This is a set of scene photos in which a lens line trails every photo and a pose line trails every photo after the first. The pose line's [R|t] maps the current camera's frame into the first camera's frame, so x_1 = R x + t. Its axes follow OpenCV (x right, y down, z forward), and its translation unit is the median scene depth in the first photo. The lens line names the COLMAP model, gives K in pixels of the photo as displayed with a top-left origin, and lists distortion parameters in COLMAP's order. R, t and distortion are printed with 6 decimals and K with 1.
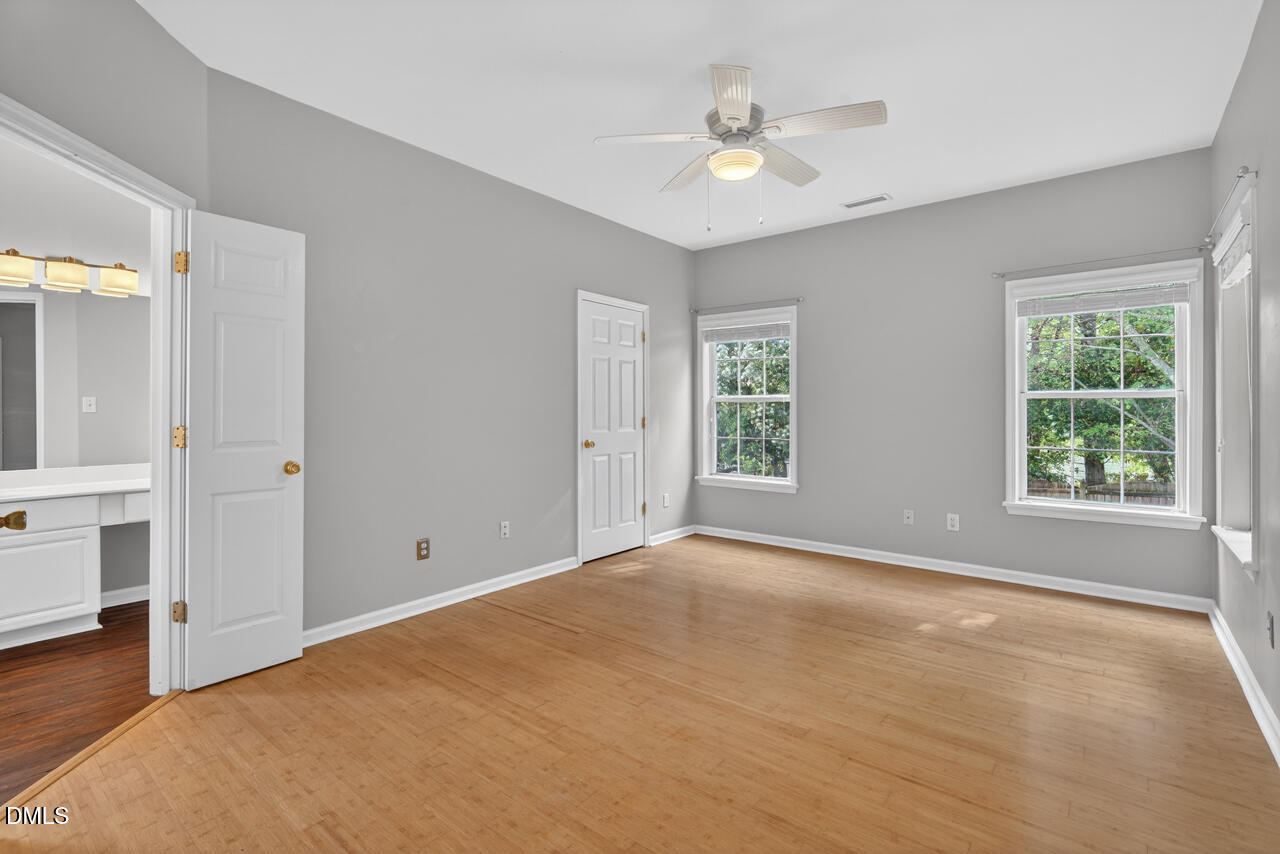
lens RADIAL K [[590.1, 0, 638.1], [0, 590.1, 409.4], [0, 0, 1]] dist [0.000238, -0.000074]
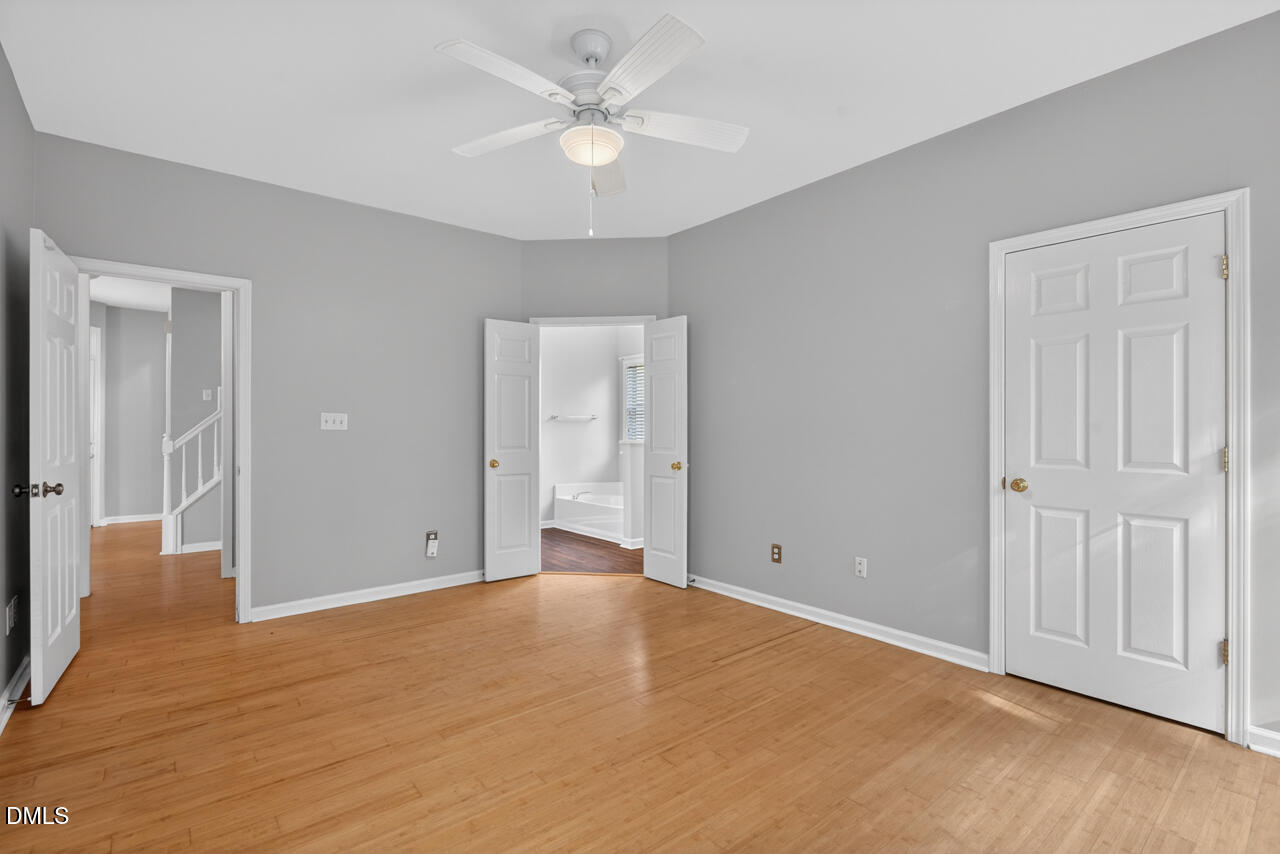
lens RADIAL K [[584.5, 0, 644.2], [0, 584.5, 422.5], [0, 0, 1]] dist [0.004814, -0.004652]
pose [[-0.192108, -0.008248, -0.981339, 0.845890], [0.001080, 0.999962, -0.008616, -0.002371], [0.981373, -0.002715, -0.192092, 1.055553]]
